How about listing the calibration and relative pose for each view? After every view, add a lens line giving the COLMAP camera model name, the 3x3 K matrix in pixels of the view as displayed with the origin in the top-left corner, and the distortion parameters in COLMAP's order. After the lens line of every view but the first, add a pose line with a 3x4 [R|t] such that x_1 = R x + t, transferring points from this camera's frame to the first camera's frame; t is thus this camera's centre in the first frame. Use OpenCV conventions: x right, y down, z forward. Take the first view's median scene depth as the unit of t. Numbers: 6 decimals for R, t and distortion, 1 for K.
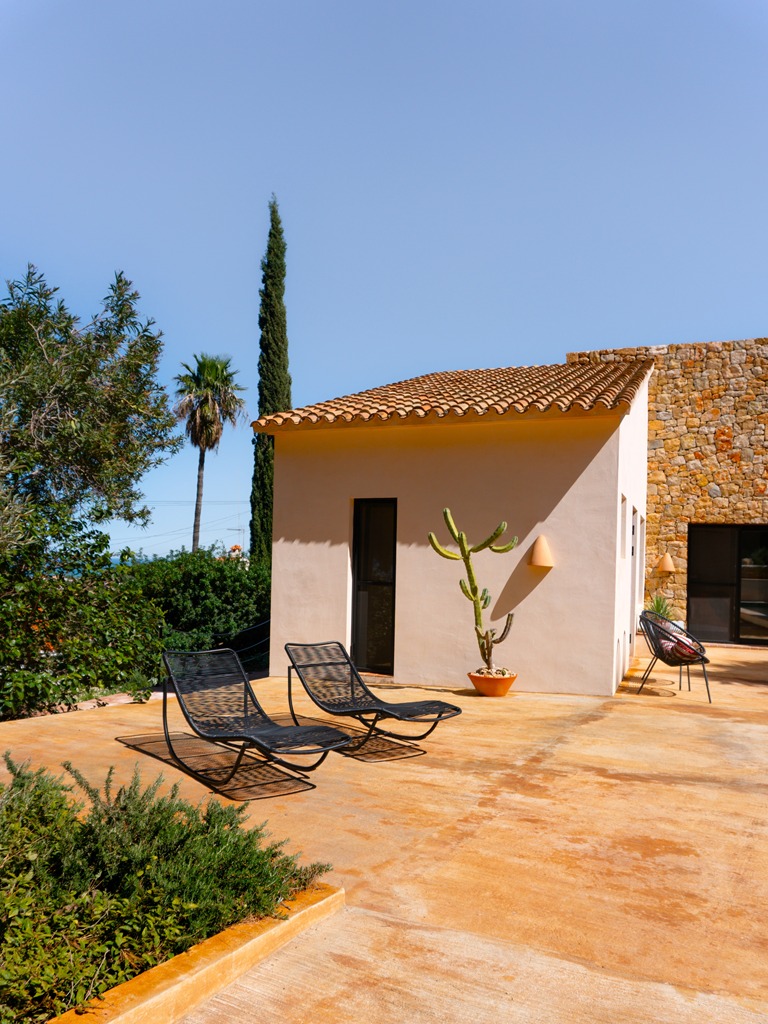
lens RADIAL K [[772.2, 0, 383.0], [0, 772.2, 564.1], [0, 0, 1]] dist [-0.030848, -0.001799]
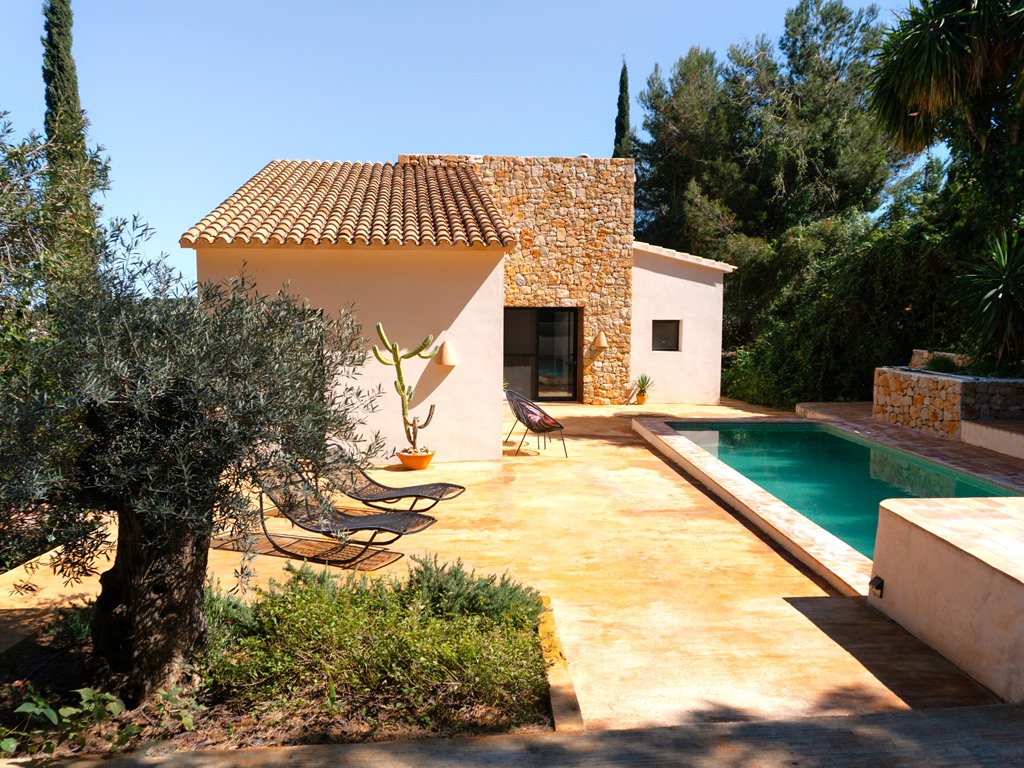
lens RADIAL K [[789.8, 0, 512.0], [0, 789.8, 384.0], [0, 0, 1]] dist [-0.014577, -0.001575]
pose [[0.878483, -0.061533, 0.473795, -0.195872], [0.015862, 0.994881, 0.099796, -0.057318], [-0.477510, -0.080154, 0.874962, -0.121297]]
